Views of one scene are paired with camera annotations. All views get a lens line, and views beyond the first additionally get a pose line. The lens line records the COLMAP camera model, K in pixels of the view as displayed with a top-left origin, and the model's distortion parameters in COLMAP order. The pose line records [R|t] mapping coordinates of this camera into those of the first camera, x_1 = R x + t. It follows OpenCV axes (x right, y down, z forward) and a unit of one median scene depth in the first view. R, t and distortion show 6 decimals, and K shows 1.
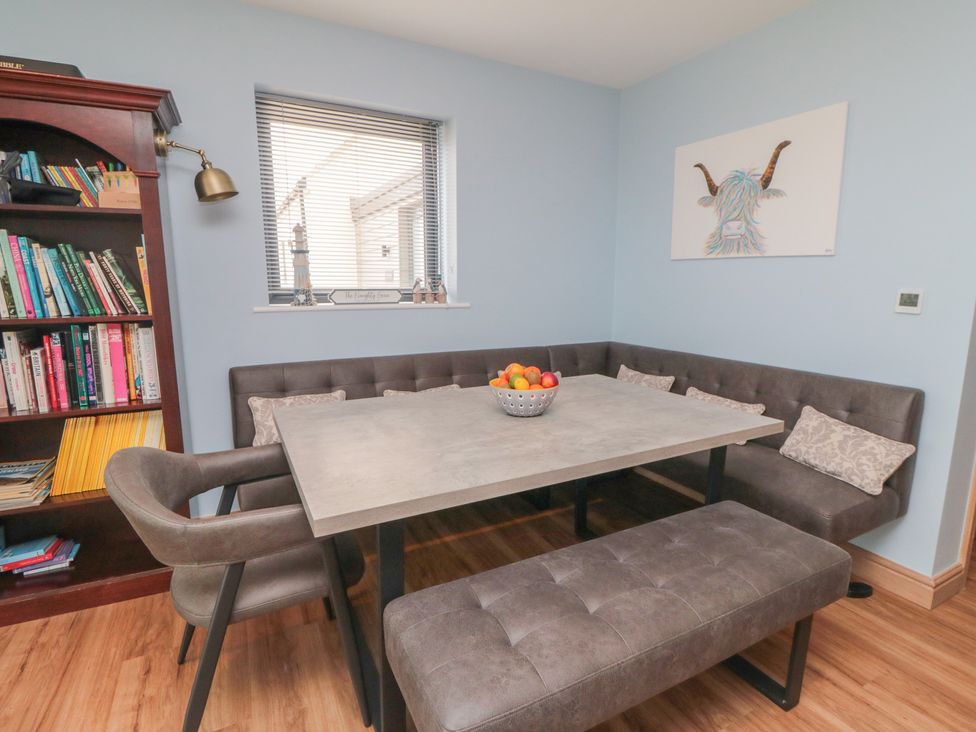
lens RADIAL K [[511.1, 0, 509.3], [0, 511.1, 363.7], [0, 0, 1]] dist [-0.013512, -0.001585]
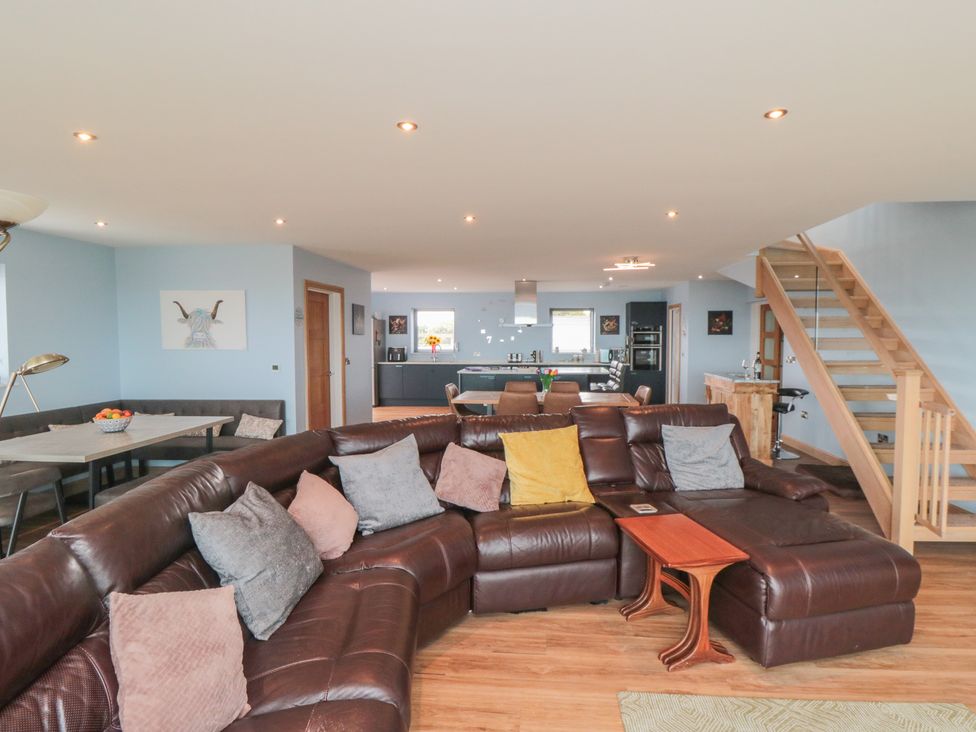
lens RADIAL K [[511.1, 0, 509.3], [0, 511.1, 363.7], [0, 0, 1]] dist [-0.013512, -0.001585]
pose [[0.548506, -0.053306, 0.834446, -0.648361], [0.141413, 0.989504, -0.029744, 0.090324], [-0.824102, 0.134316, 0.550287, -1.252805]]
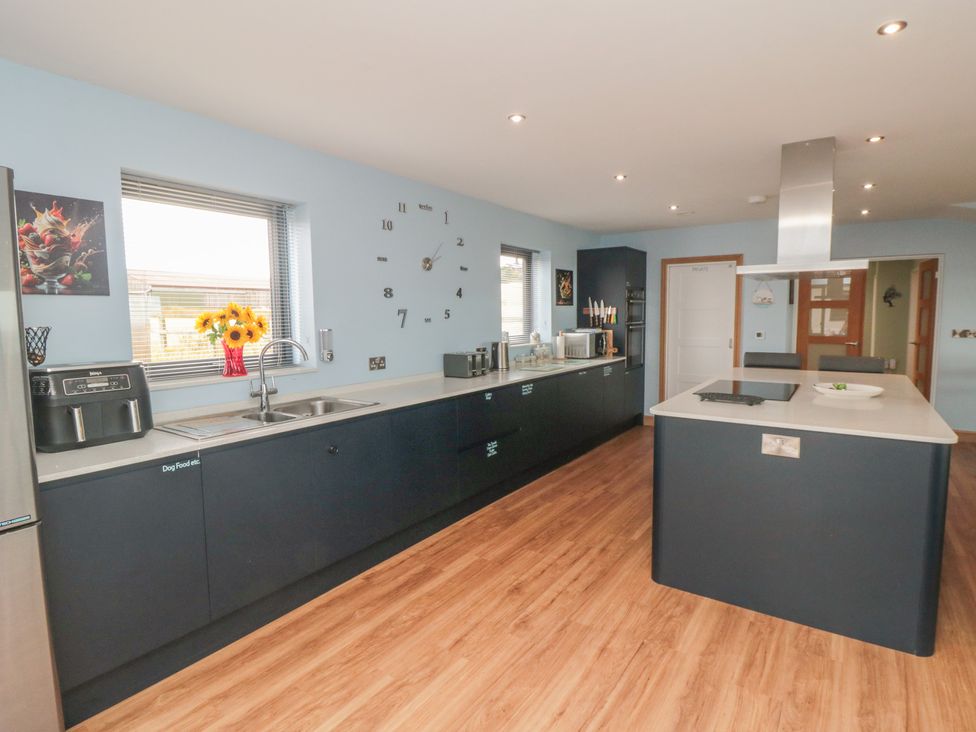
lens RADIAL K [[521.2, 0, 488.0], [0, 521.2, 366.0], [0, 0, 1]] dist [-0.007037, -0.001469]
pose [[-0.458397, -0.091991, 0.883974, 1.611543], [0.152205, 0.971809, 0.180059, -0.399120], [-0.875618, 0.217084, -0.431472, 1.943420]]
